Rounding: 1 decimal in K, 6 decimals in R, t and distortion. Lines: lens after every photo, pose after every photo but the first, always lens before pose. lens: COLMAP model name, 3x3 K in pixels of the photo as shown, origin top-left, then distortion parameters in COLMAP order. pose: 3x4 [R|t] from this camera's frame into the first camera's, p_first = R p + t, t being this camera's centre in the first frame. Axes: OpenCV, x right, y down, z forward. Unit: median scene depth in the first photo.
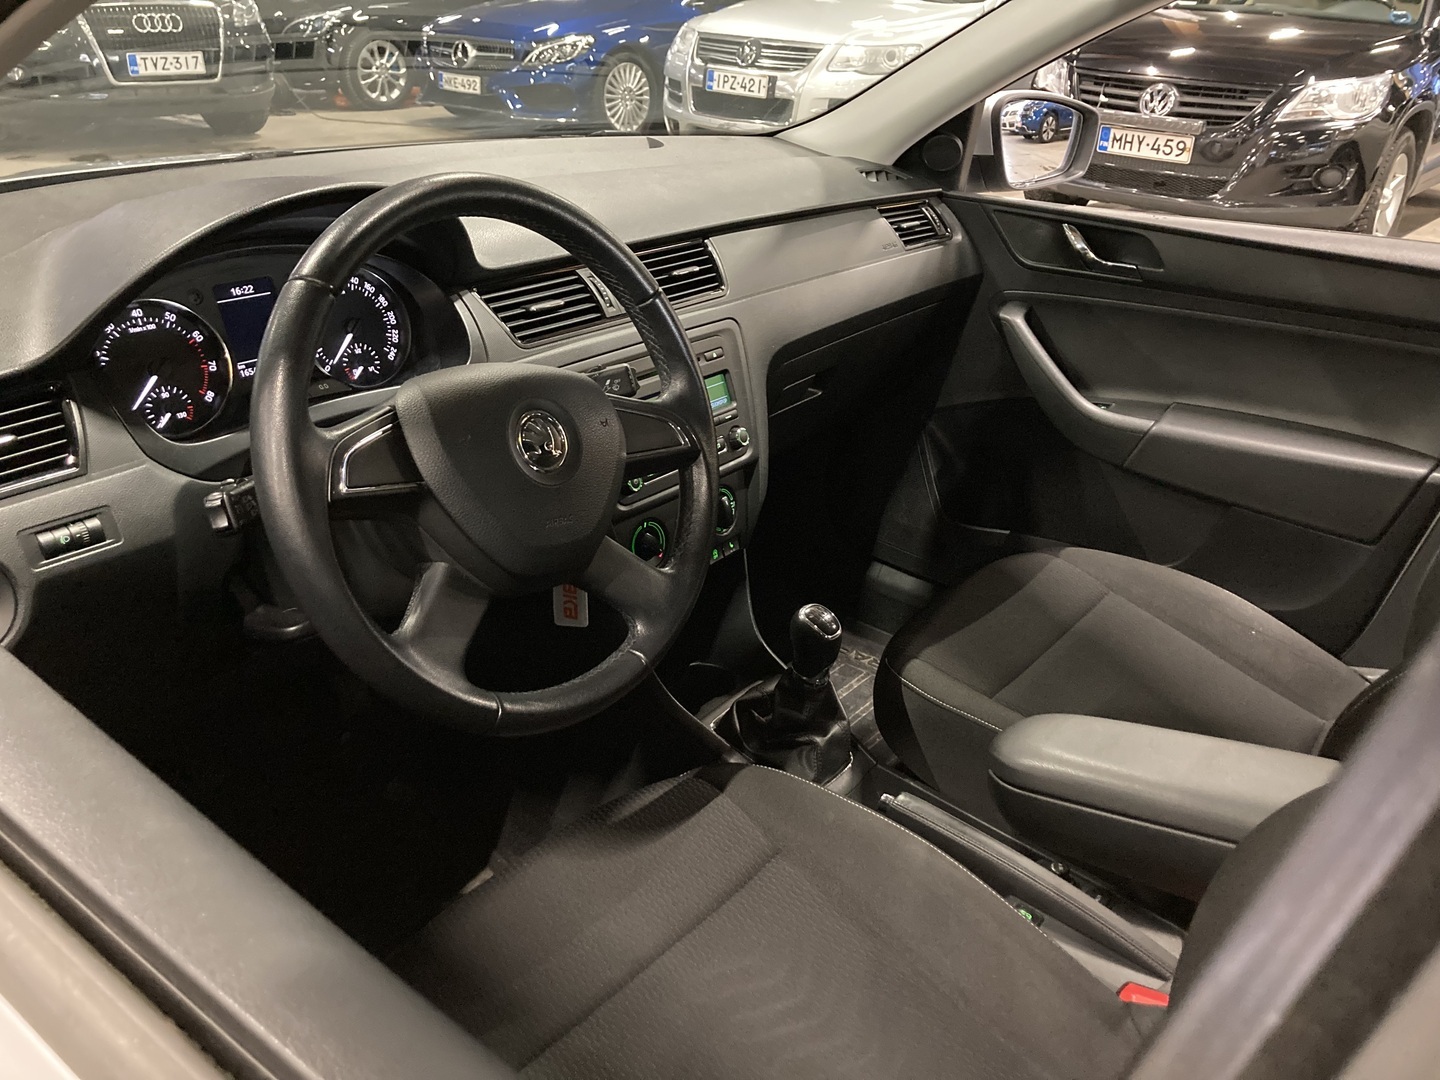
lens RADIAL K [[1286.6, 0, 719.6], [0, 1286.6, 501.7], [0, 0, 1]] dist [0.043197, 0.004477]
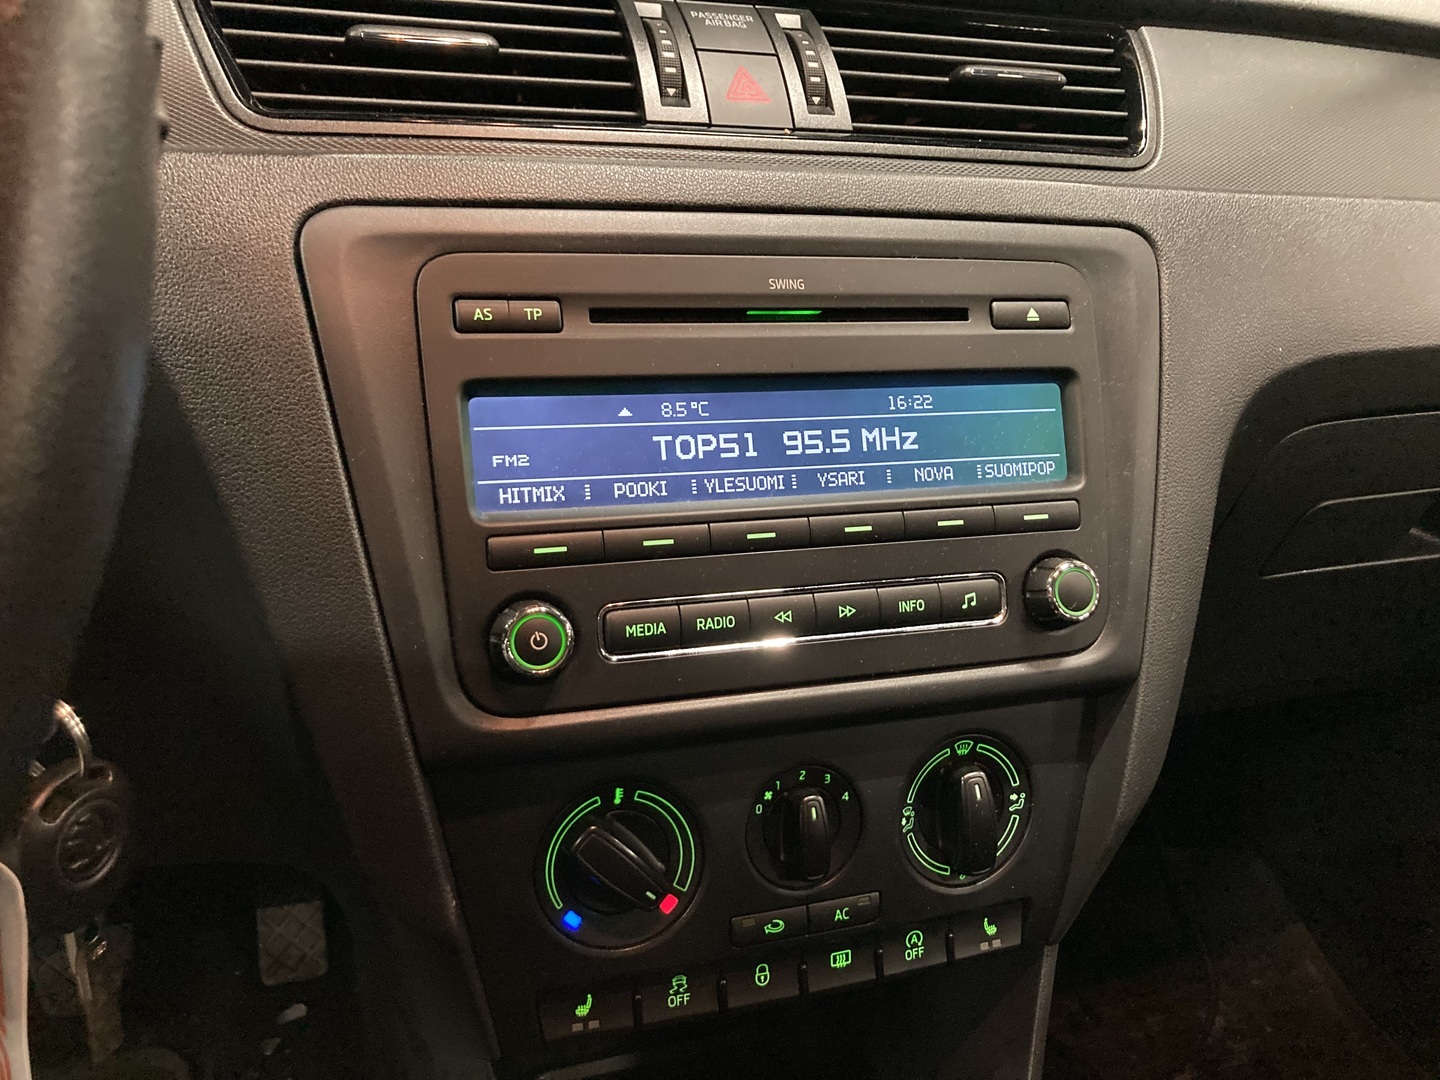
lens RADIAL K [[1286.6, 0, 719.6], [0, 1286.6, 501.7], [0, 0, 1]] dist [0.043197, 0.004477]
pose [[0.820004, 0.142011, -0.554461, 0.035347], [-0.214839, 0.974266, -0.068195, -0.009773], [0.530508, 0.175040, 0.829411, 0.212451]]
